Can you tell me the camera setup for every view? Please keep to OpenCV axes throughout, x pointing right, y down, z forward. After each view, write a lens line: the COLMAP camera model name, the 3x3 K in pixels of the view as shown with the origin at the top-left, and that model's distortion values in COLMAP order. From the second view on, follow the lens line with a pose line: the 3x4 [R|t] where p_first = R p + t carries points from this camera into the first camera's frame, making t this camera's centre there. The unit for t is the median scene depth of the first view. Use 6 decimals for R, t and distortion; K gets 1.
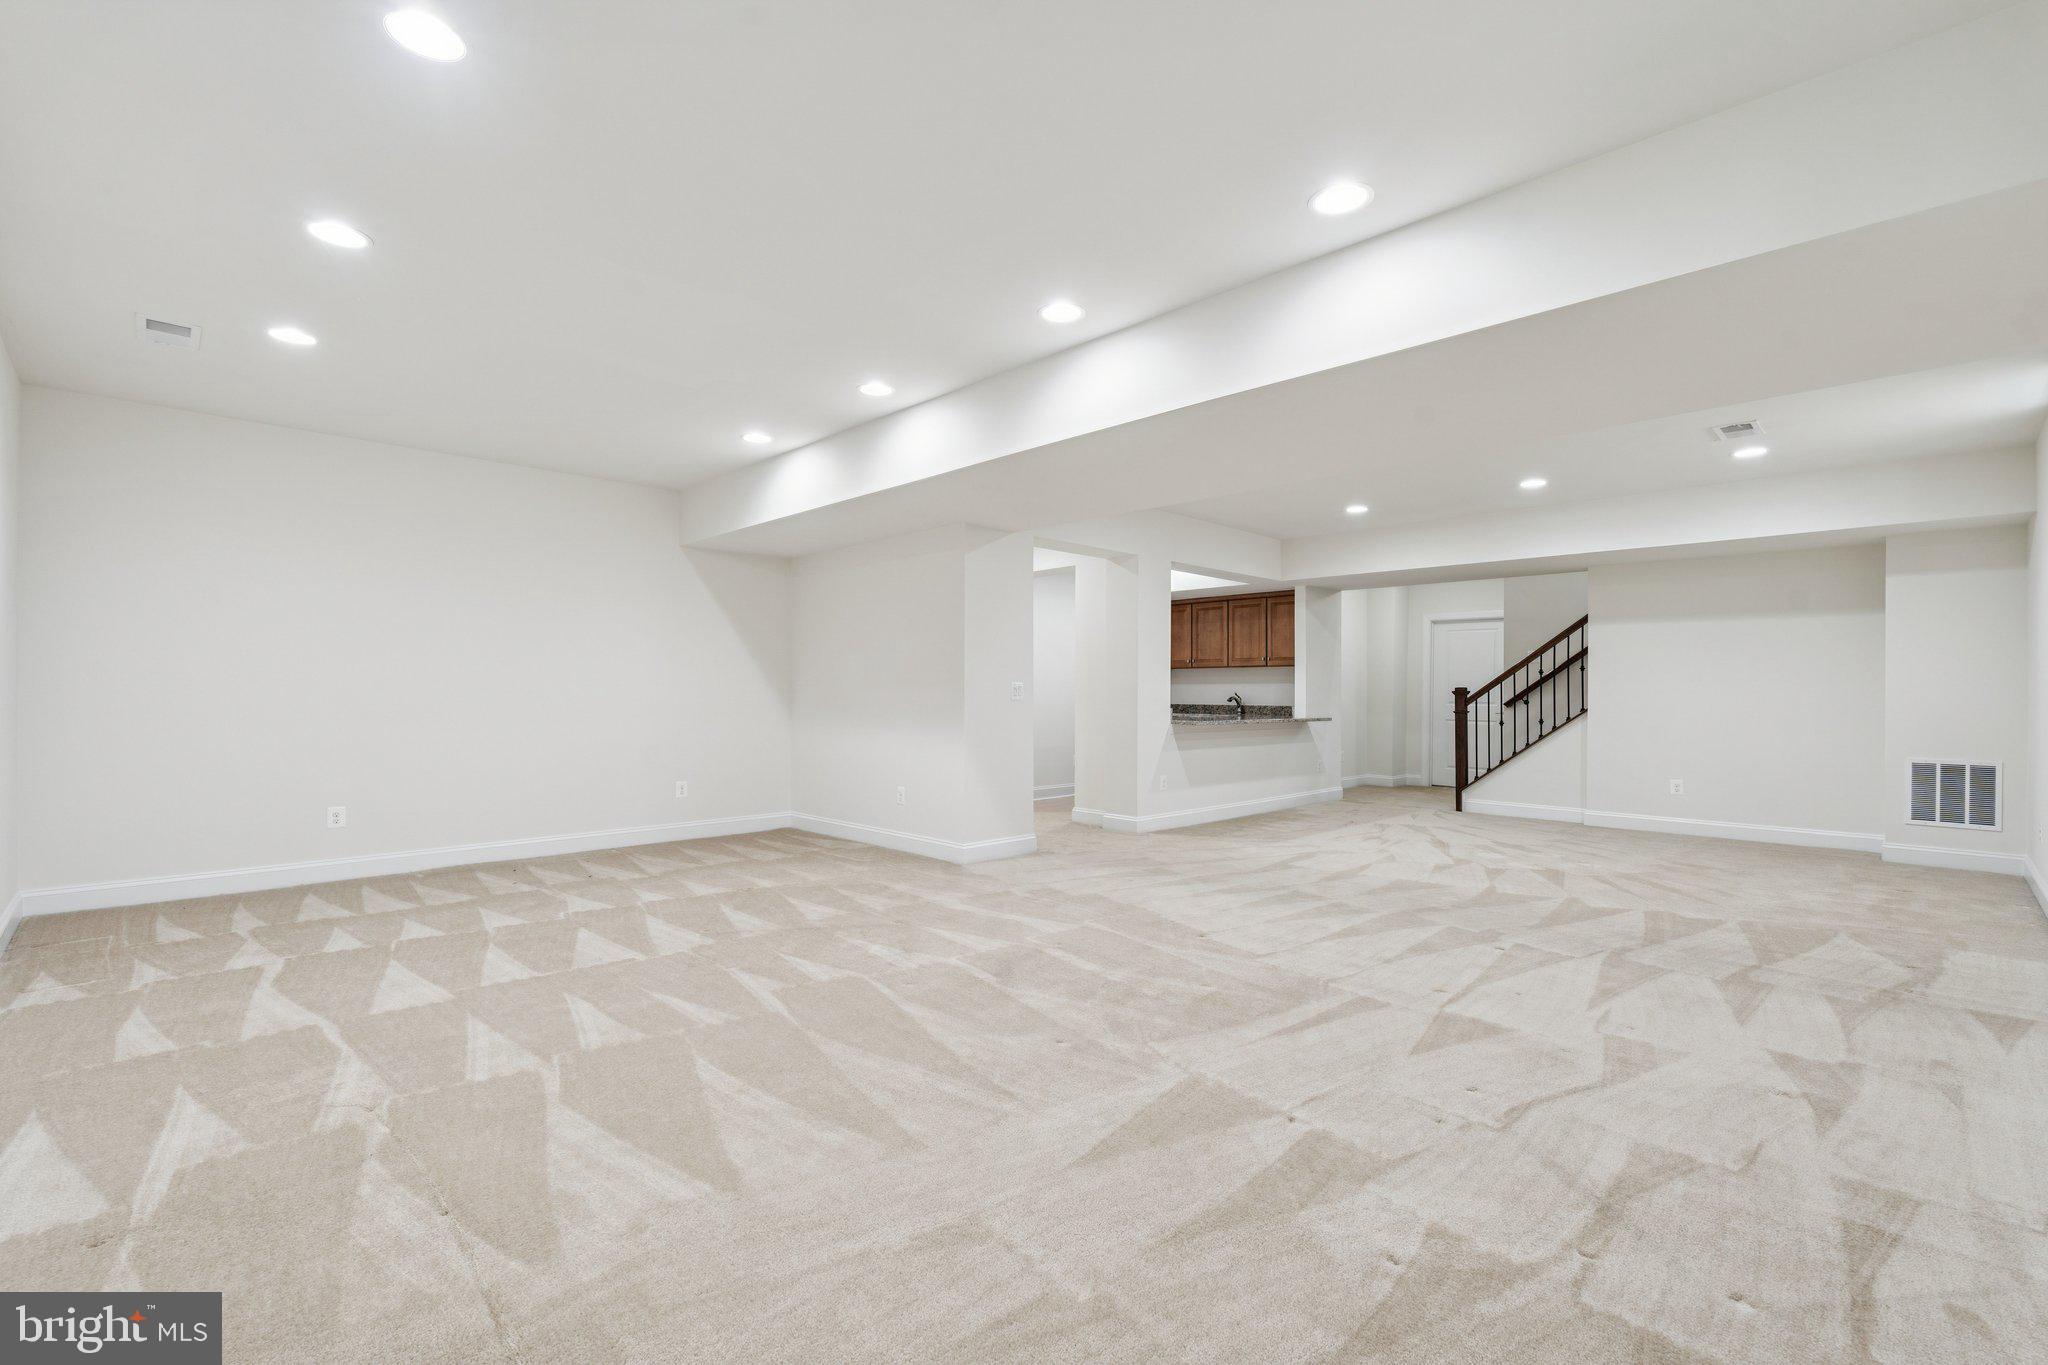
lens RADIAL K [[912.3, 0, 1024.0], [0, 912.3, 682.5], [0, 0, 1]] dist [-0.001481, 0.000005]
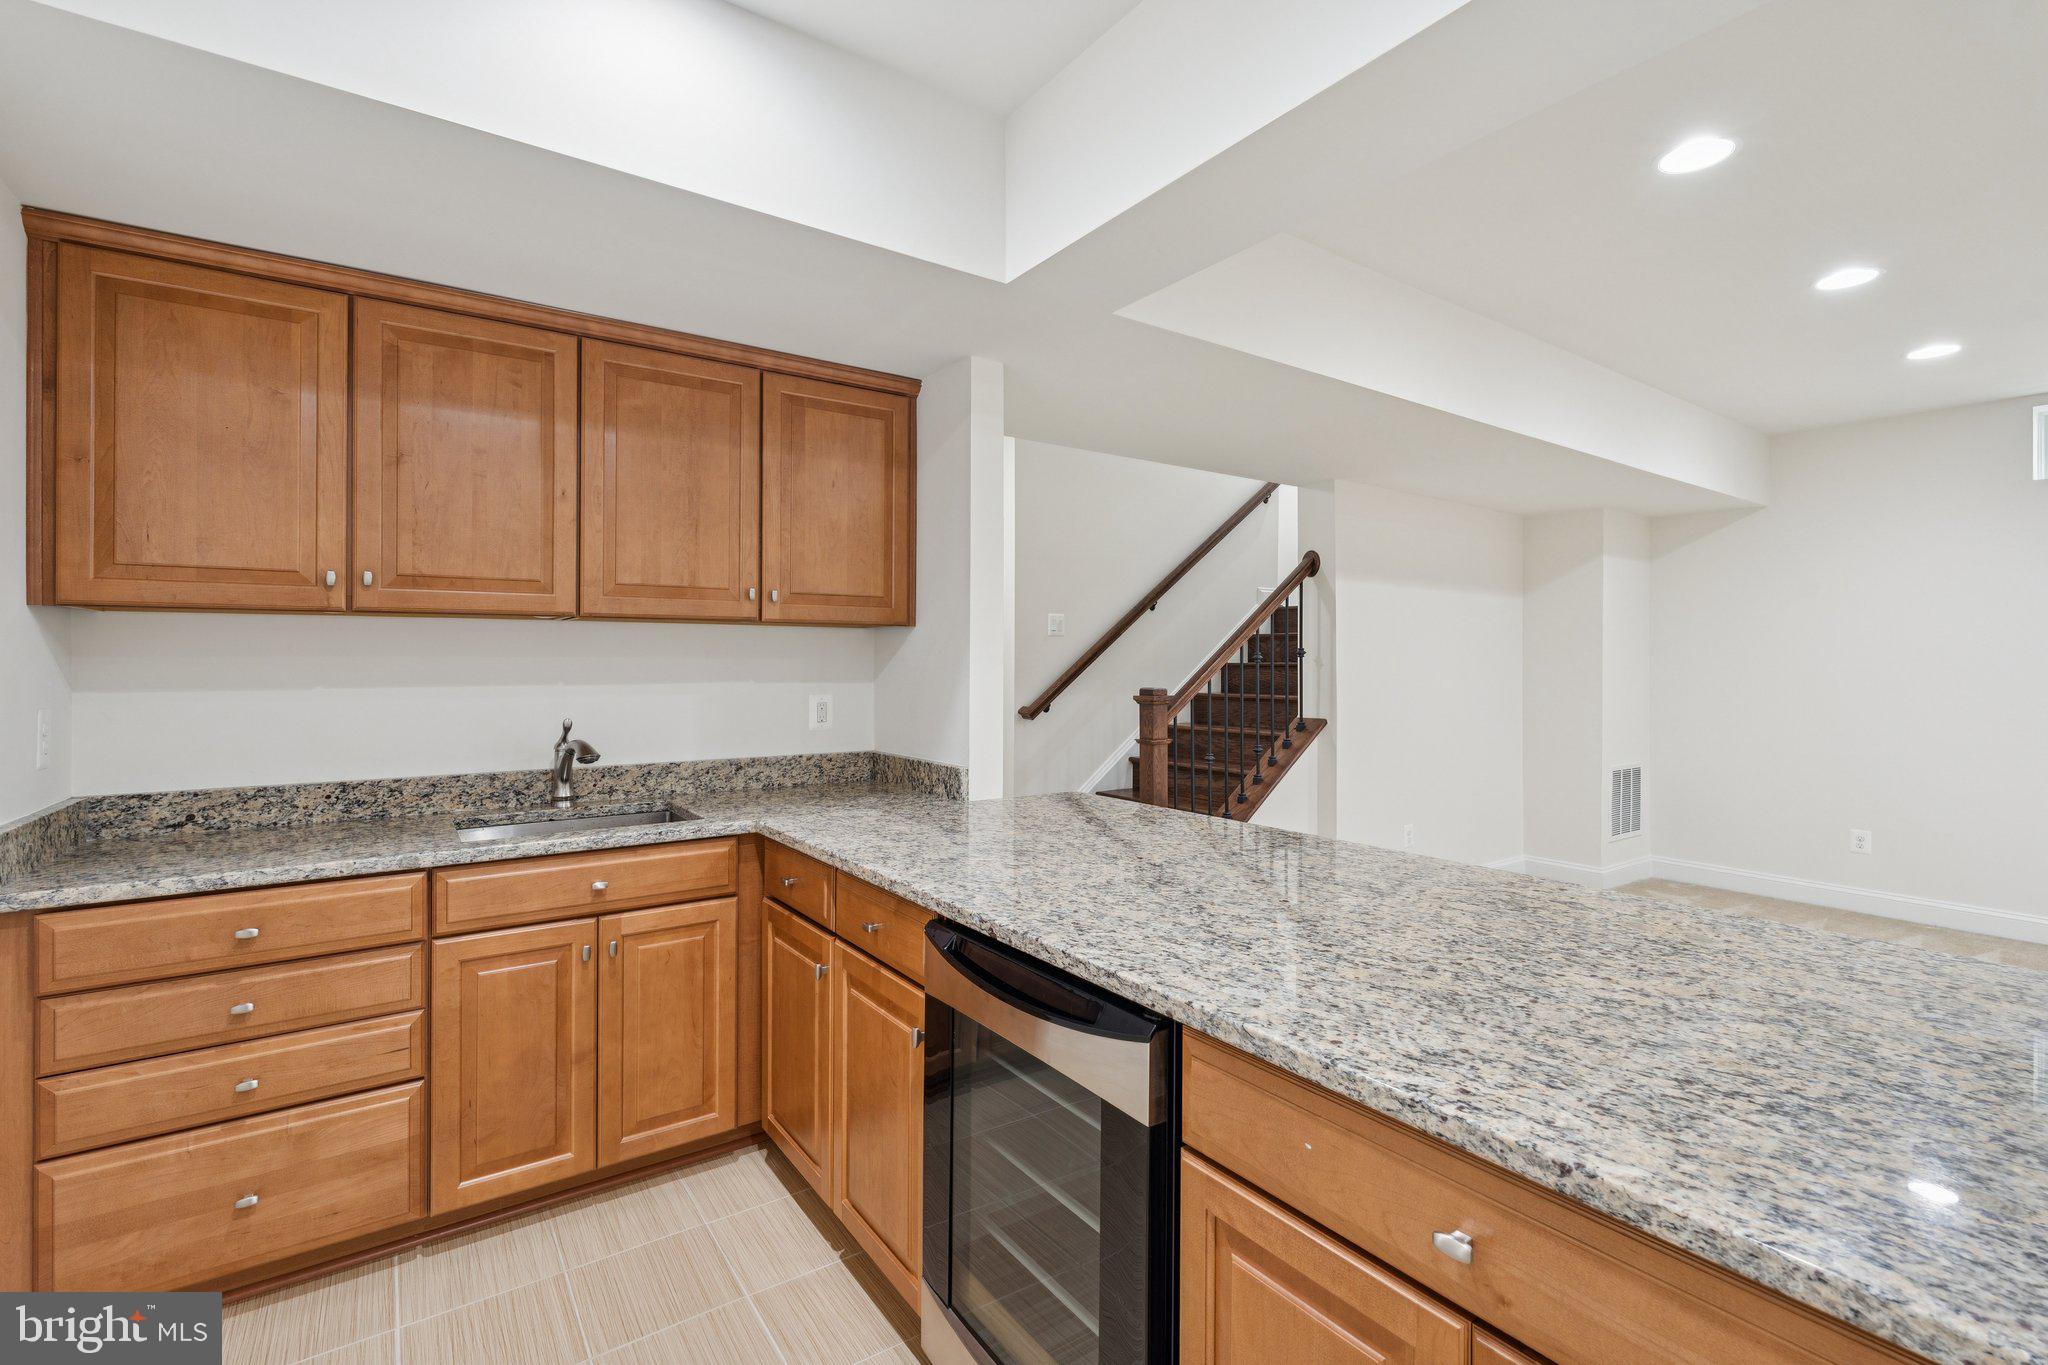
lens RADIAL K [[912.3, 0, 1024.0], [0, 912.3, 682.5], [0, 0, 1]] dist [-0.001481, 0.000005]
pose [[0.153264, -0.023500, 0.987906, 0.002372], [-0.014657, 0.999553, 0.026051, -0.007249], [-0.988077, -0.018473, 0.152851, 0.844393]]
